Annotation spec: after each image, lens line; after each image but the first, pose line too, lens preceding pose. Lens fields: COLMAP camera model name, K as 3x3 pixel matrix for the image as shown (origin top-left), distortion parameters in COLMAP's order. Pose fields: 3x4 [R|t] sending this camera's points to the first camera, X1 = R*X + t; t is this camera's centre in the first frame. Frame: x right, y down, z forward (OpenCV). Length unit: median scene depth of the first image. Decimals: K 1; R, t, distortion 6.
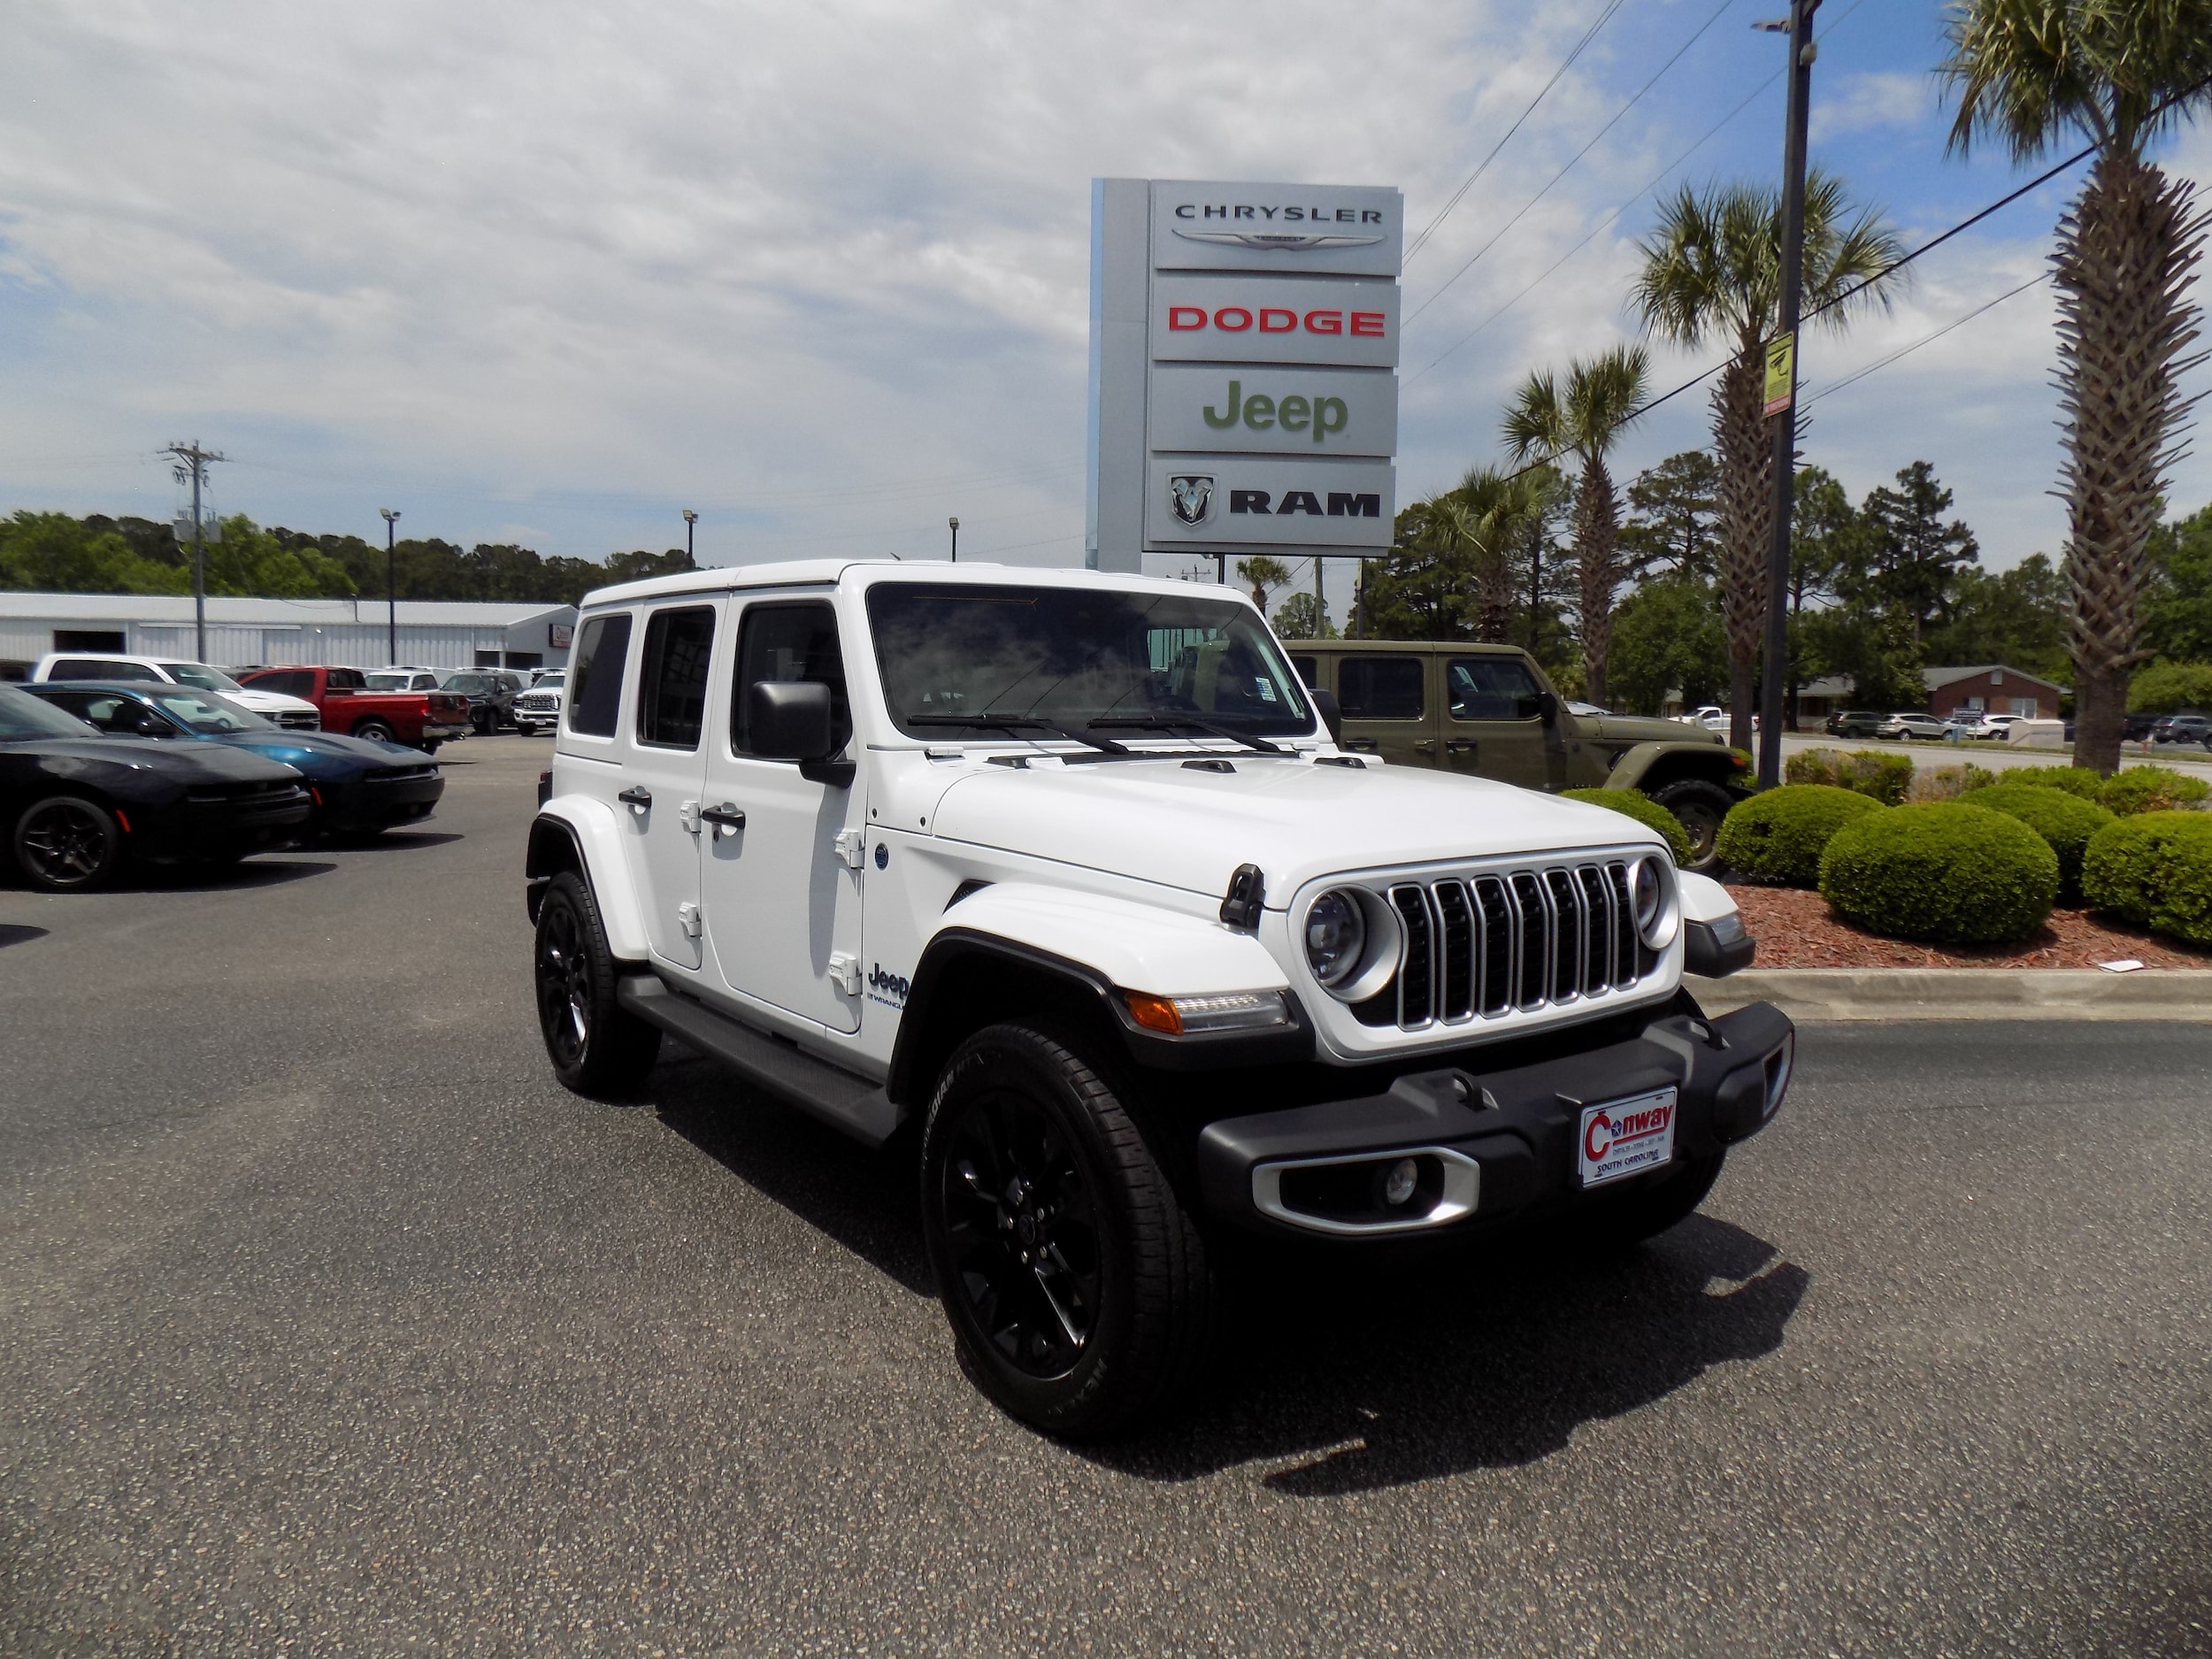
lens RADIAL K [[1482.3, 0, 1104.7], [0, 1482.3, 821.7], [0, 0, 1]] dist [-0.074506, 0.067658]
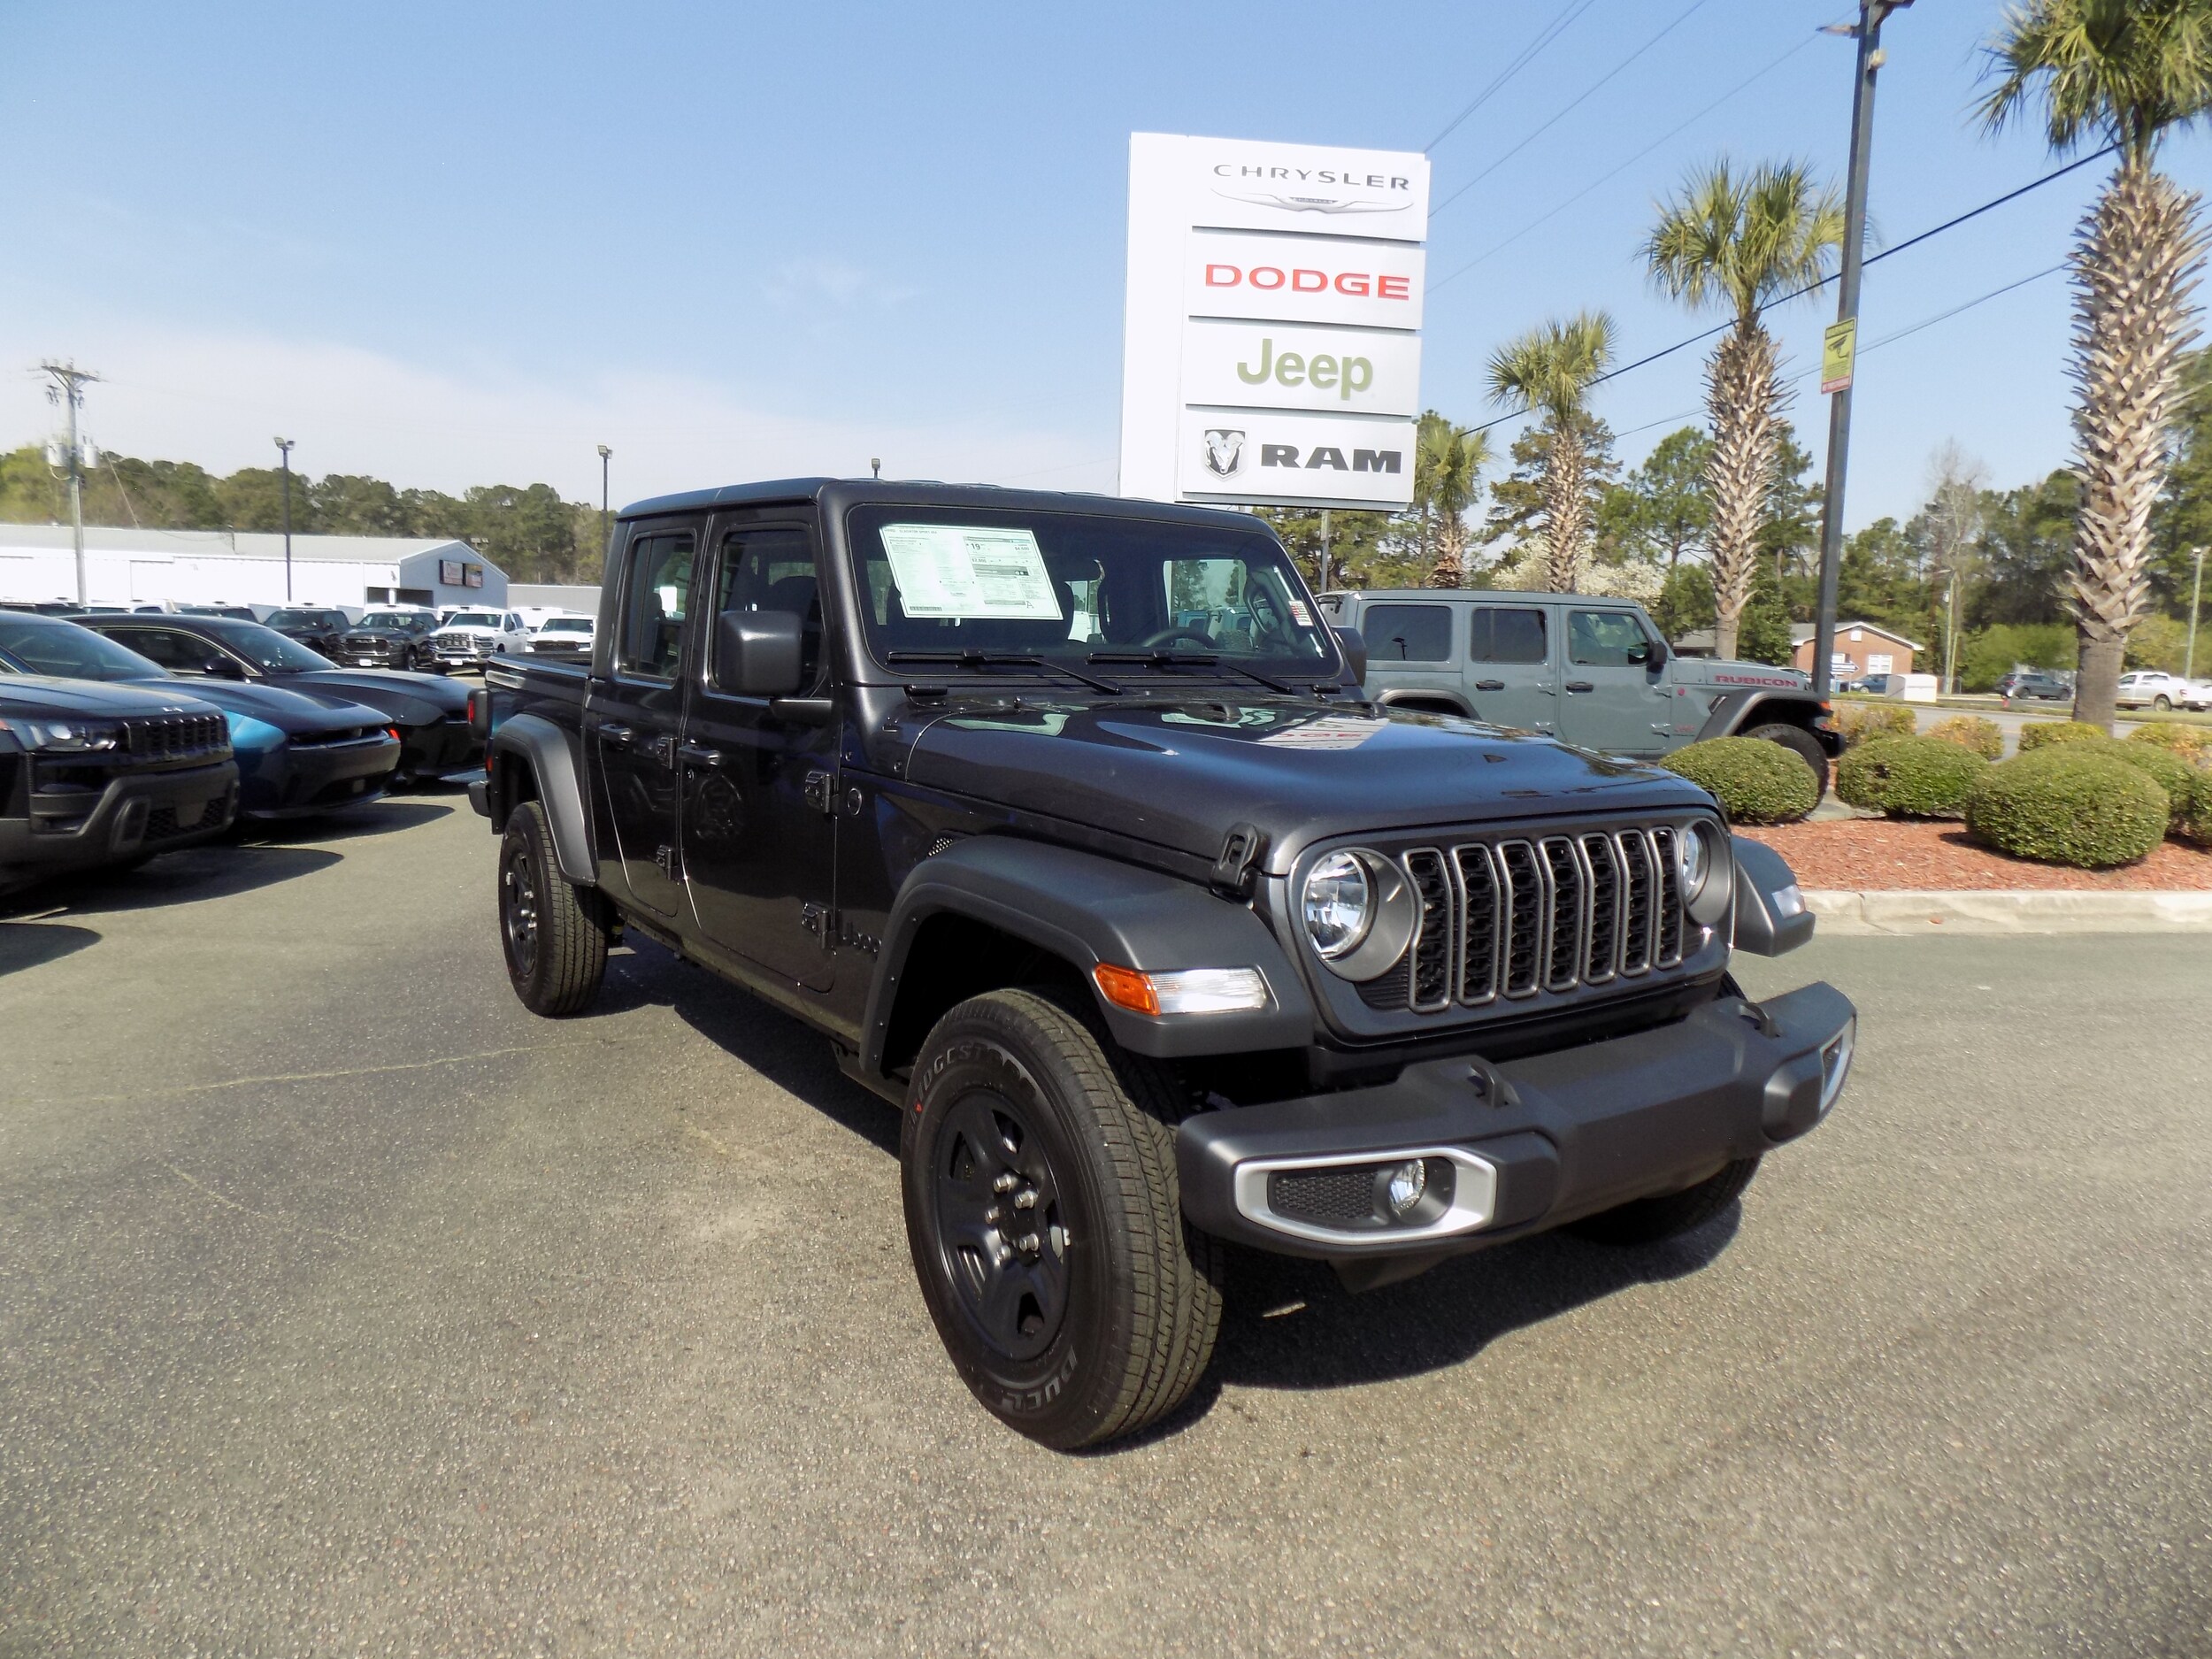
lens RADIAL K [[1485.1, 0, 1105.3], [0, 1485.1, 822.4], [0, 0, 1]] dist [-0.077898, 0.073399]
pose [[0.995806, 0.000378, 0.091485, -0.239809], [-0.003791, 0.999303, 0.037135, 0.005167], [-0.091407, -0.037326, 0.995114, -0.064458]]
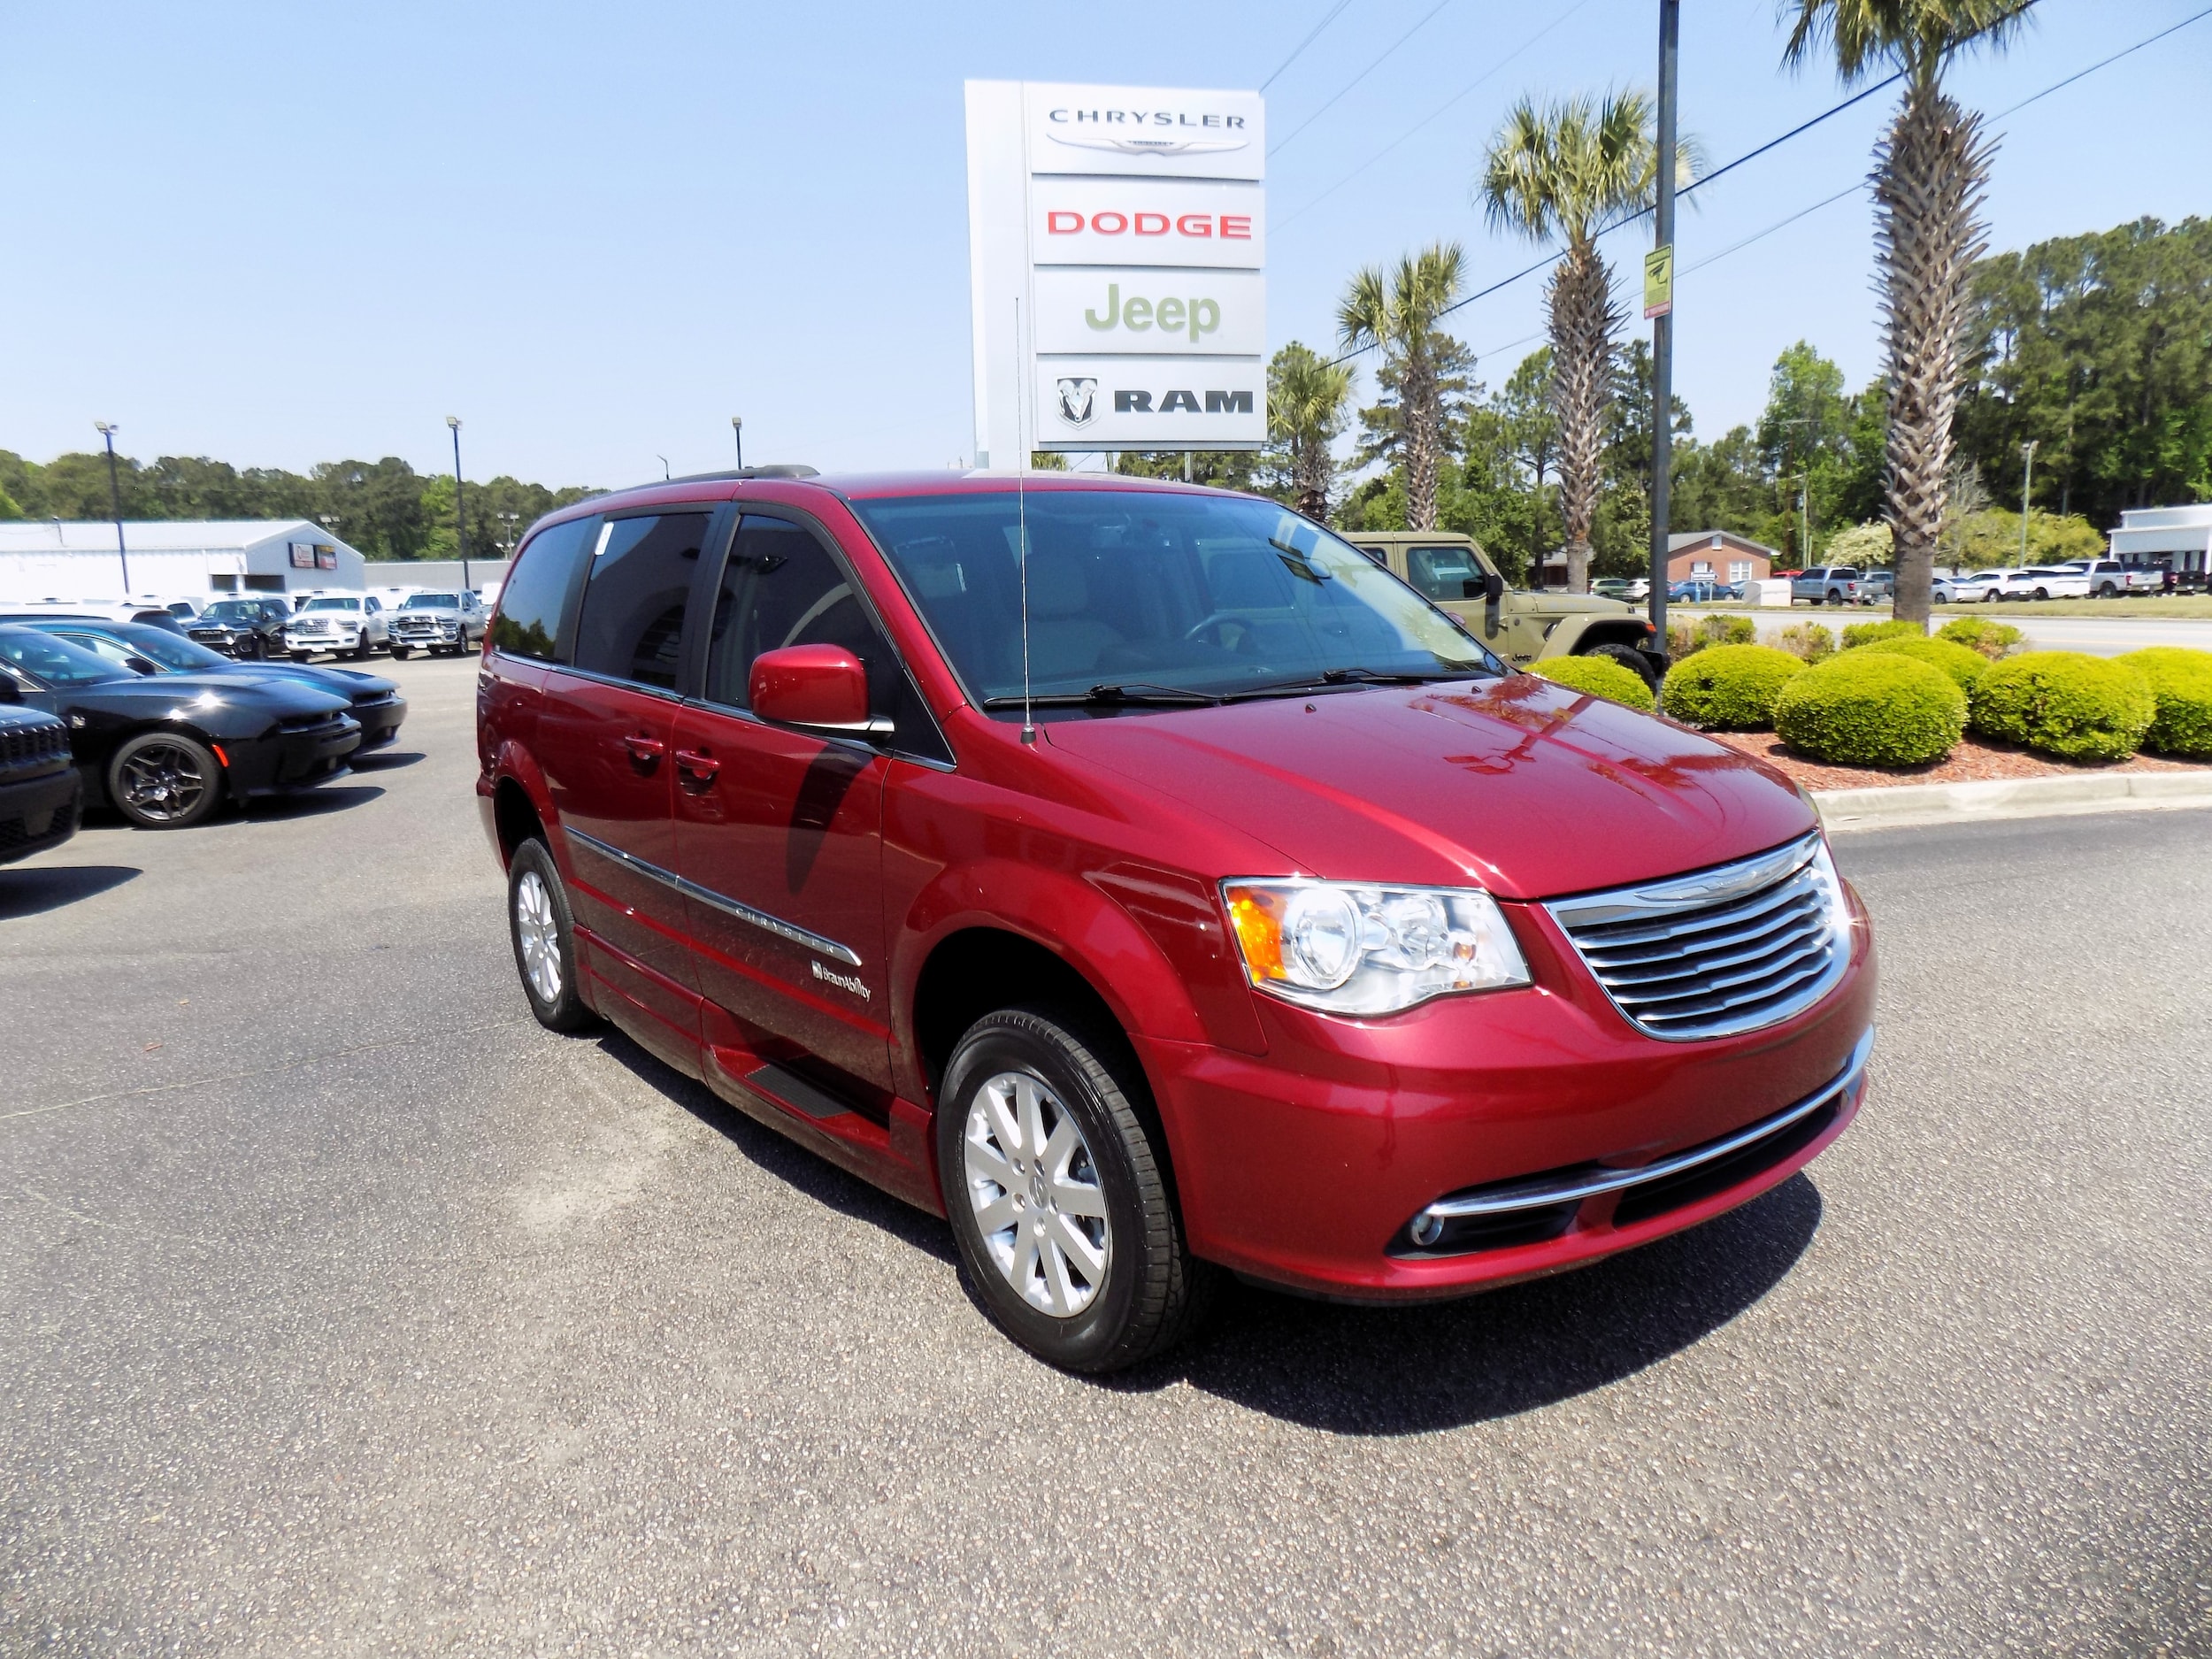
lens RADIAL K [[1483.7, 0, 1105.2], [0, 1483.7, 821.3], [0, 0, 1]] dist [-0.074818, 0.069337]
pose [[0.984841, -0.066750, 0.160102, -0.218305], [0.055164, 0.995600, 0.075752, -0.001059], [-0.164454, -0.065772, 0.984189, -0.090562]]
